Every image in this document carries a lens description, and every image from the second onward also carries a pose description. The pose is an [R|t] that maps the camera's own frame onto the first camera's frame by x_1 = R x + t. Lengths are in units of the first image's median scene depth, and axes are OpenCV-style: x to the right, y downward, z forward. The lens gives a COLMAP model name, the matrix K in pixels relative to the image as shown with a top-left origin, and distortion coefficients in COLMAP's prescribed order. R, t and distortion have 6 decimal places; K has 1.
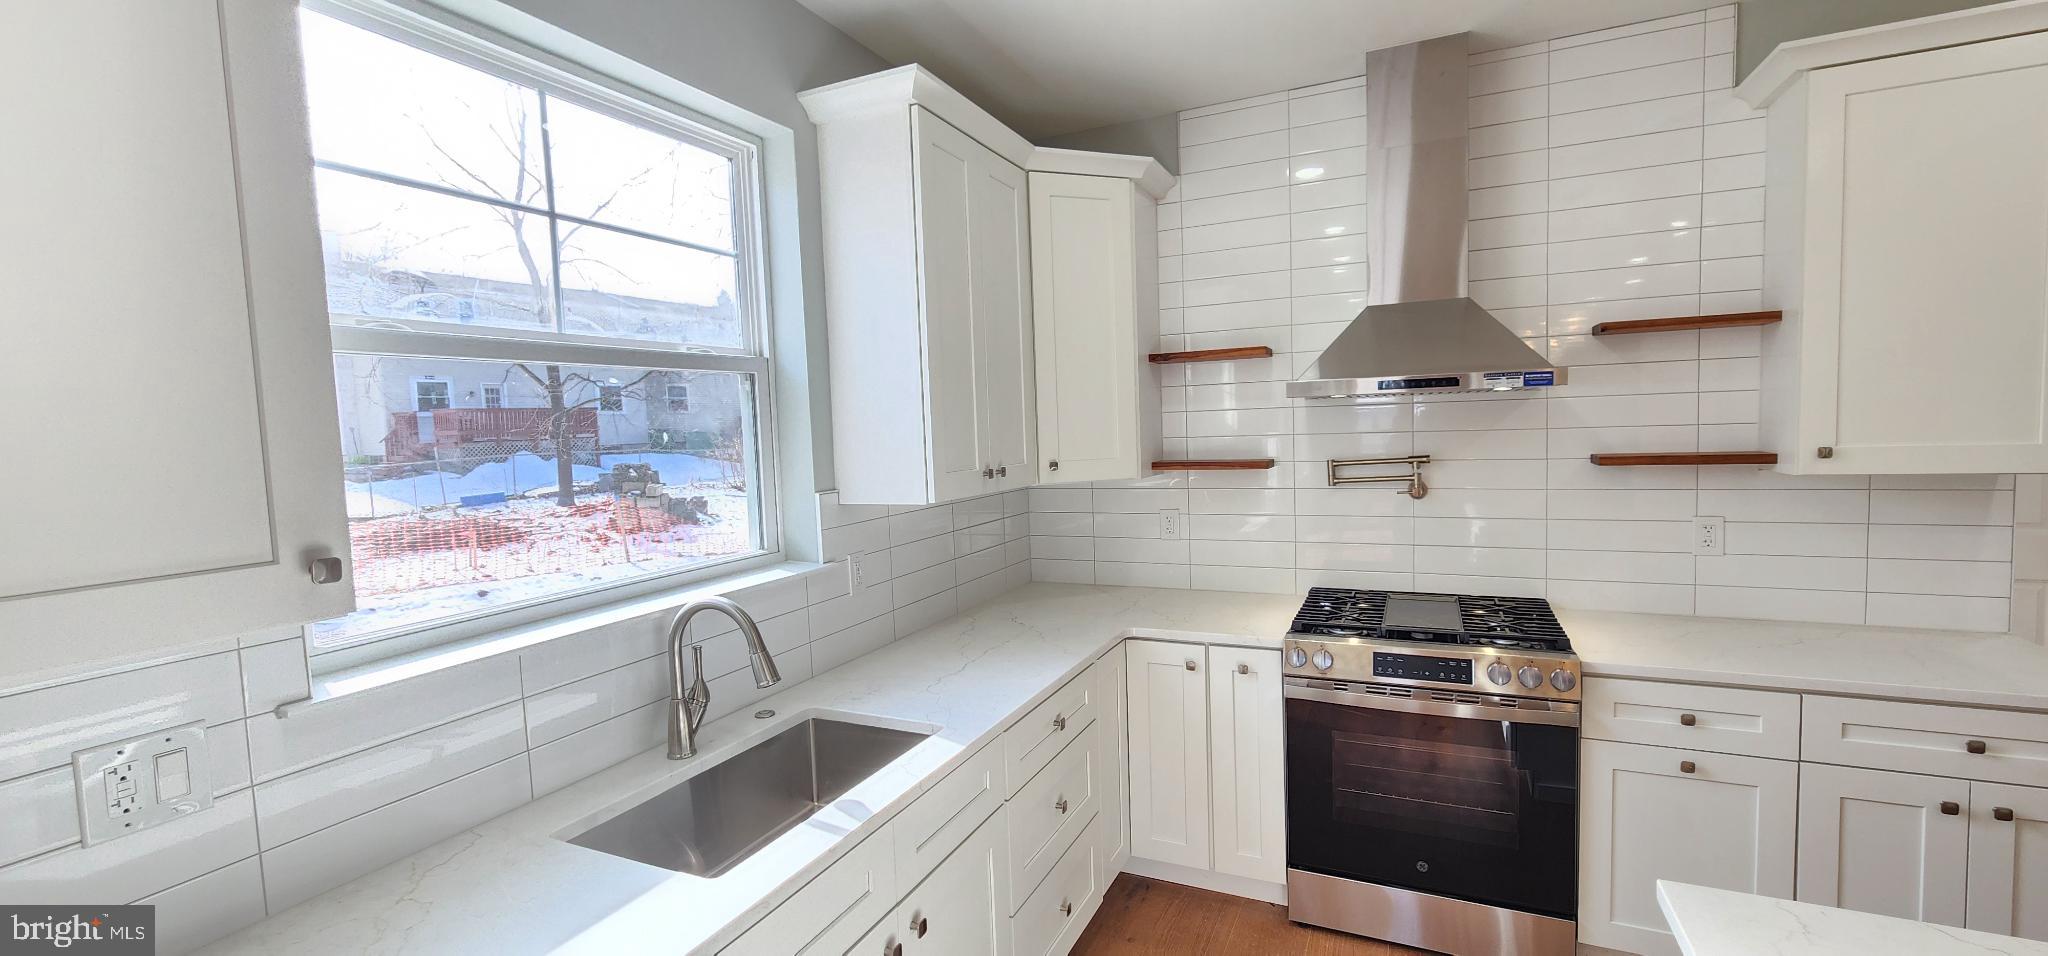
lens RADIAL K [[839.7, 0, 1020.2], [0, 839.7, 480.3], [0, 0, 1]] dist [0.000324, 0.000000]
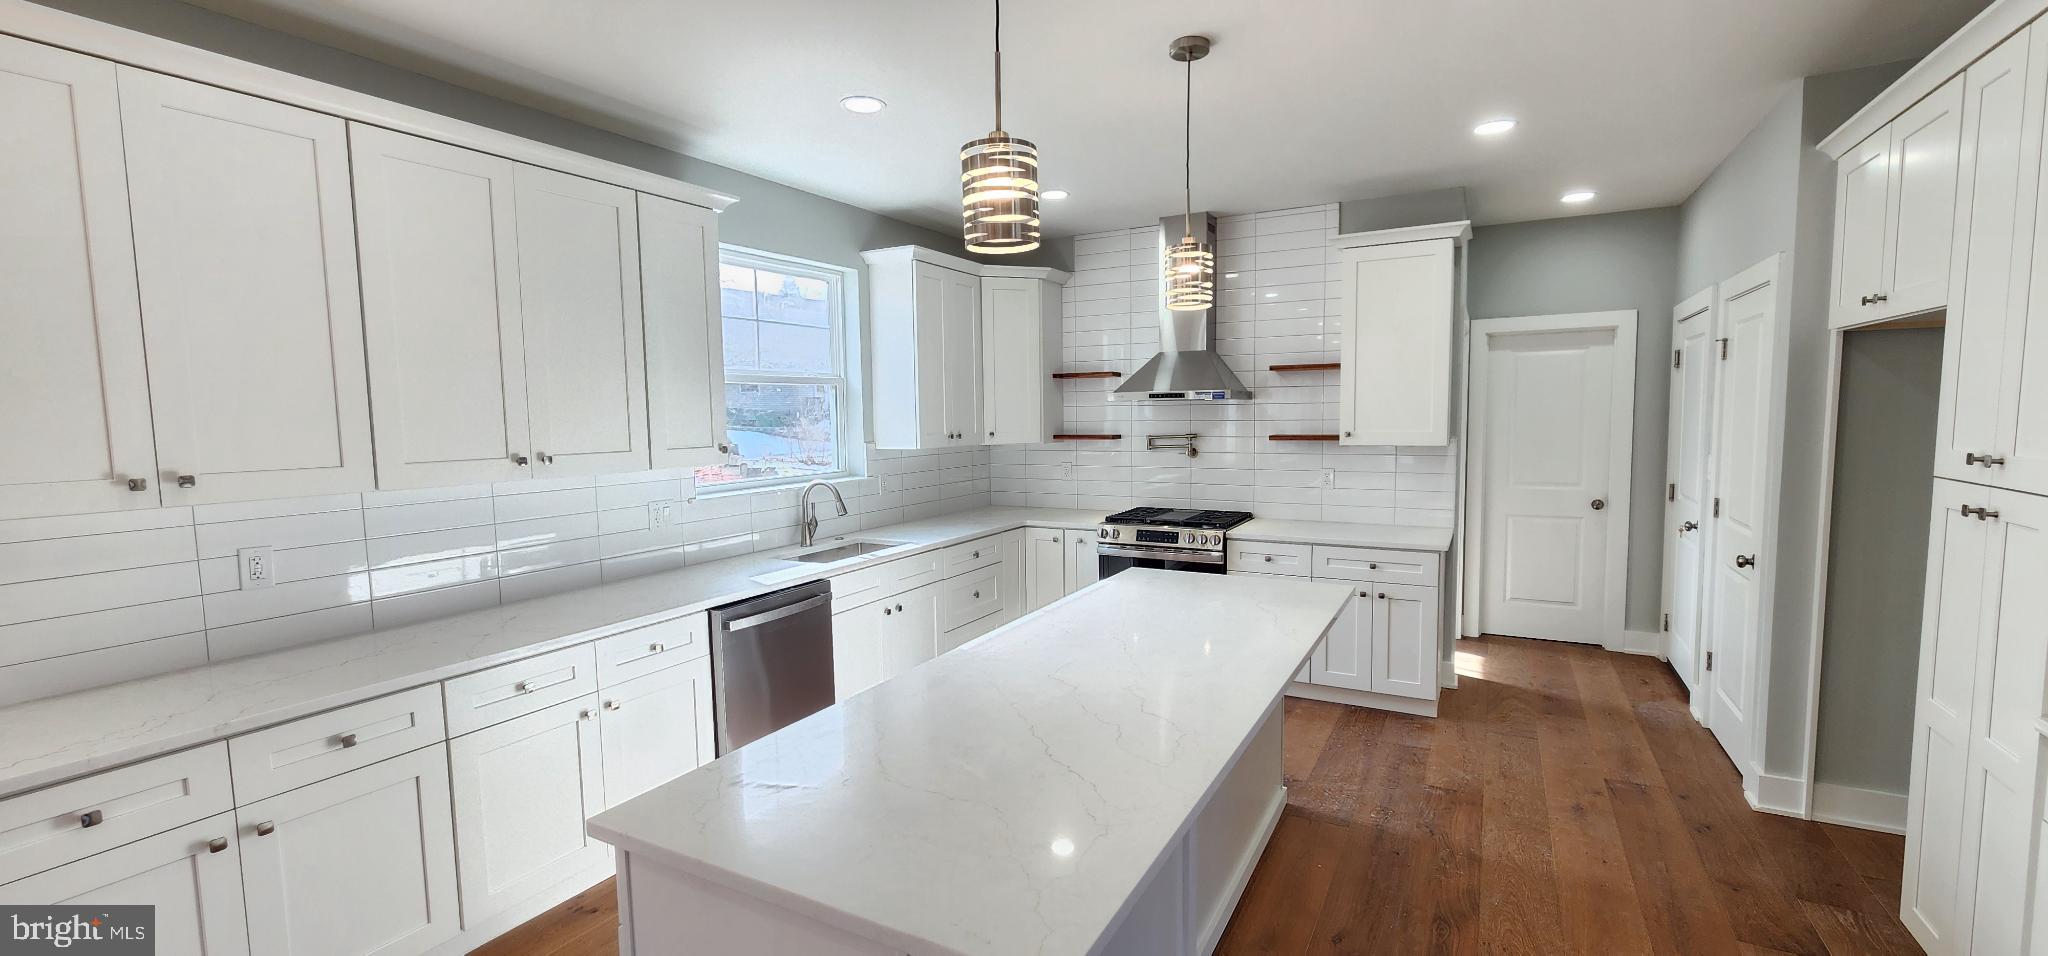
lens RADIAL K [[839.7, 0, 1028.3], [0, 839.7, 479.1], [0, 0, 1]] dist [0.000324, 0.000000]
pose [[0.997846, 0.025433, -0.060465, 0.256274], [-0.024397, 0.999544, 0.017806, 0.050112], [0.060890, -0.016293, 0.998011, -0.930981]]
